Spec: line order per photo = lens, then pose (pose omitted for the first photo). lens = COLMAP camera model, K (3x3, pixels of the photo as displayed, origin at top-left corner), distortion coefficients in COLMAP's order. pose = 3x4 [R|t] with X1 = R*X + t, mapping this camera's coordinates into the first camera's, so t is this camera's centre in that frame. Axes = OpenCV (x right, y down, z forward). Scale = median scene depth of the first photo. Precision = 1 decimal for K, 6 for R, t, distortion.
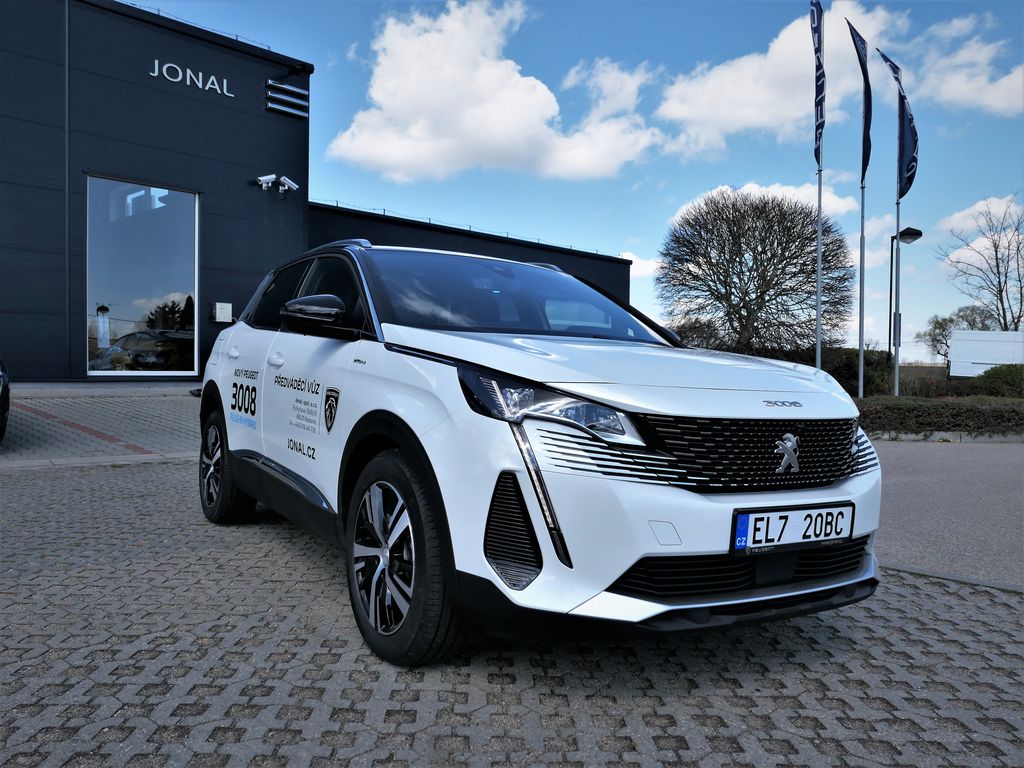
lens RADIAL K [[804.1, 0, 516.0], [0, 804.1, 385.3], [0, 0, 1]] dist [-0.009212, -0.001171]
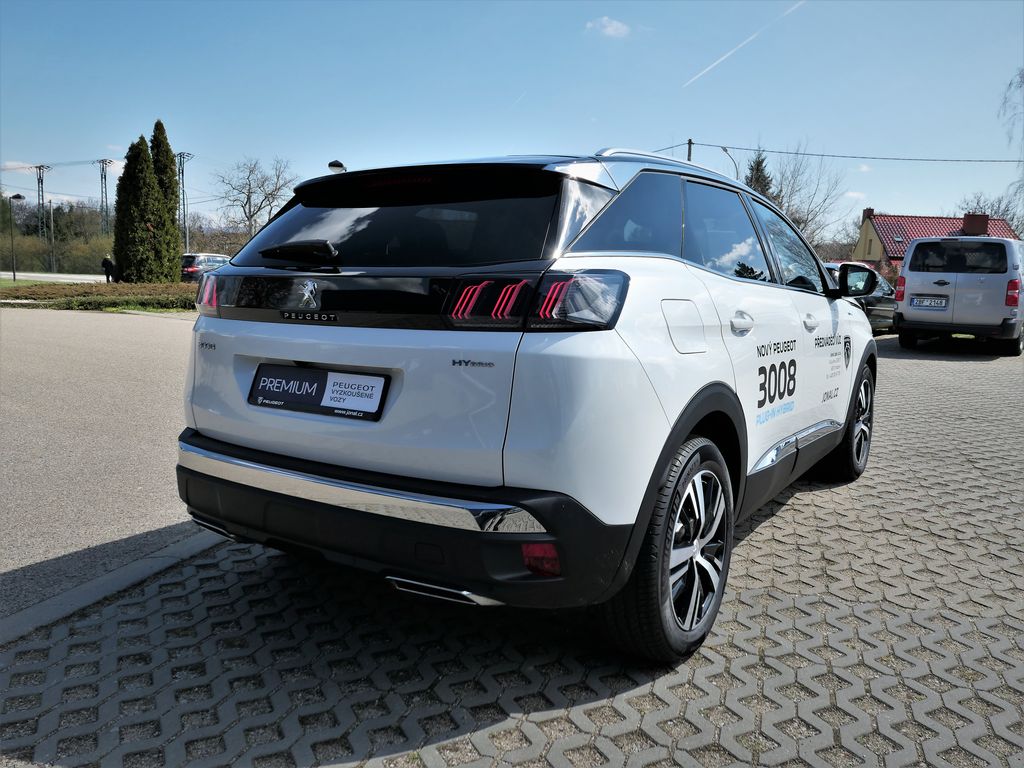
lens RADIAL K [[803.6, 0, 519.0], [0, 803.6, 382.9], [0, 0, 1]] dist [-0.003163, -0.009025]
pose [[-0.418690, -0.164161, 0.893169, -1.308536], [-0.016650, 0.984748, 0.173188, -0.153906], [-0.907977, 0.057640, -0.415037, 2.226187]]
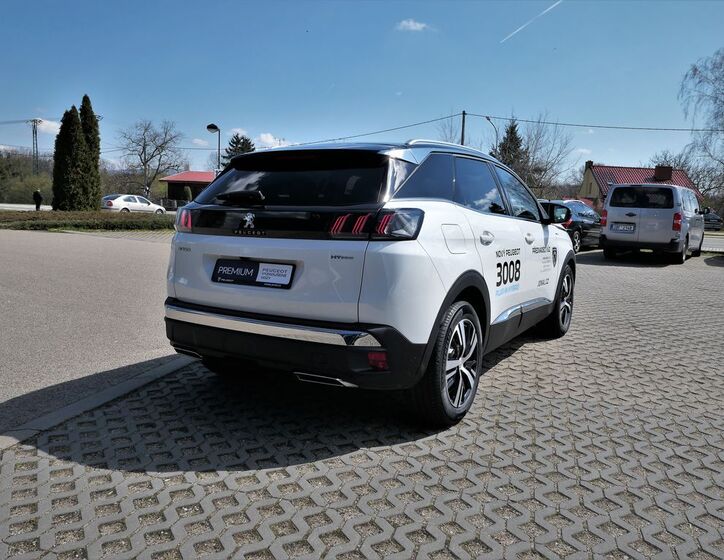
lens RADIAL K [[585.7, 0, 366.3], [0, 585.7, 279.9], [0, 0, 1]] dist [-0.007702, -0.001766]
pose [[-0.457297, -0.156944, 0.875356, -1.530912], [-0.025420, 0.986209, 0.163539, -0.171024], [-0.888950, 0.052535, -0.454980, 2.375765]]
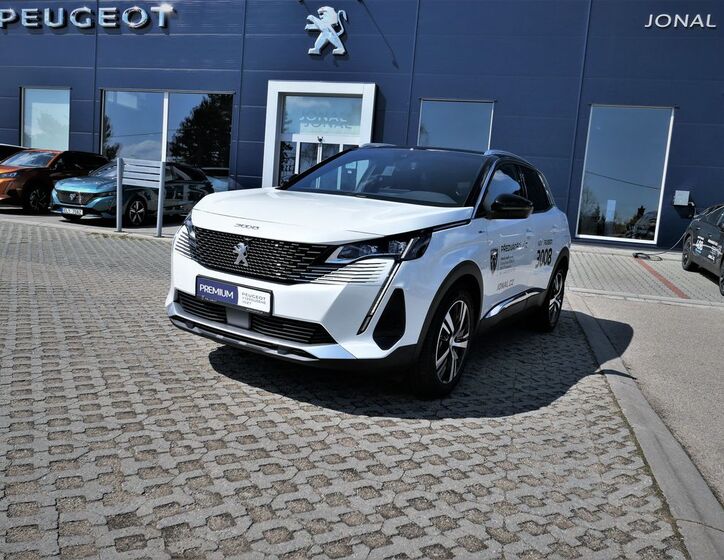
lens RADIAL K [[585.7, 0, 366.3], [0, 585.7, 279.9], [0, 0, 1]] dist [-0.007702, -0.001766]
pose [[0.460289, 0.130149, -0.878177, 1.314482], [-0.095082, 0.990733, 0.096993, -0.008341], [0.882663, 0.038854, 0.468399, 0.527310]]
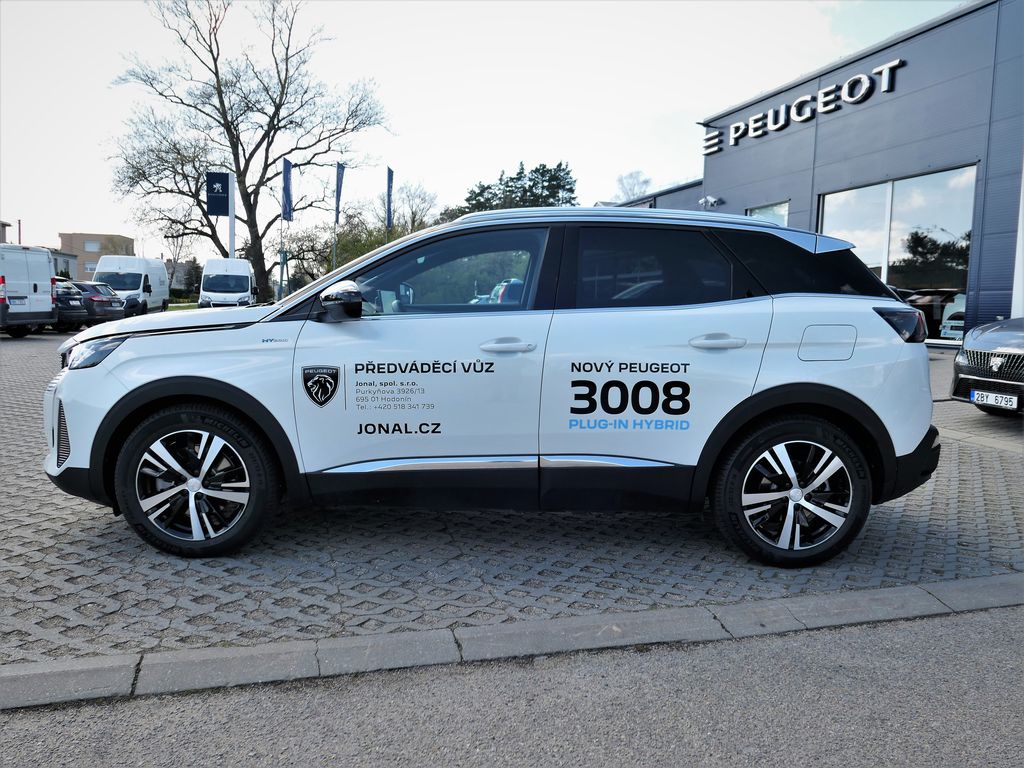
lens RADIAL K [[803.6, 0, 519.0], [0, 803.6, 382.9], [0, 0, 1]] dist [-0.003163, -0.009025]
pose [[-0.516310, 0.047596, -0.855078, 1.148499], [-0.055985, 0.994443, 0.089158, -0.076665], [0.854570, 0.093905, -0.510776, 2.274479]]
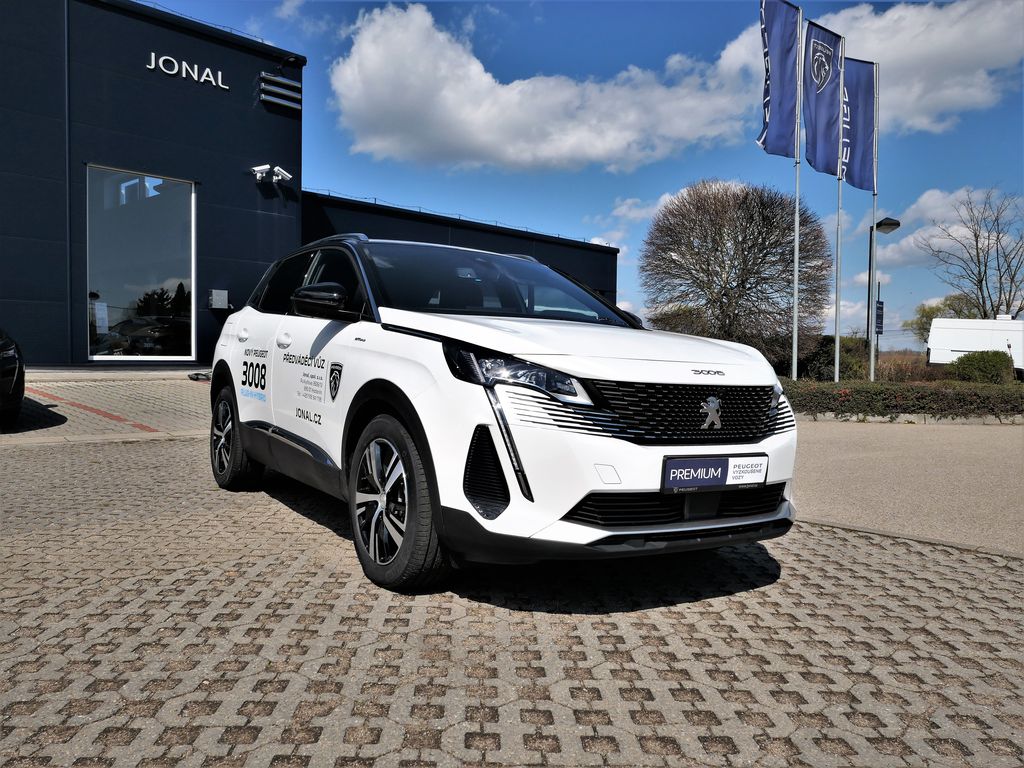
lens RADIAL K [[804.1, 0, 516.0], [0, 804.1, 385.3], [0, 0, 1]] dist [-0.009212, -0.001171]
pose [[0.999928, 0.000673, 0.011958, 0.020299], [-0.000854, 0.999885, 0.015157, 0.019550], [-0.011947, -0.015166, 0.999814, -0.185762]]
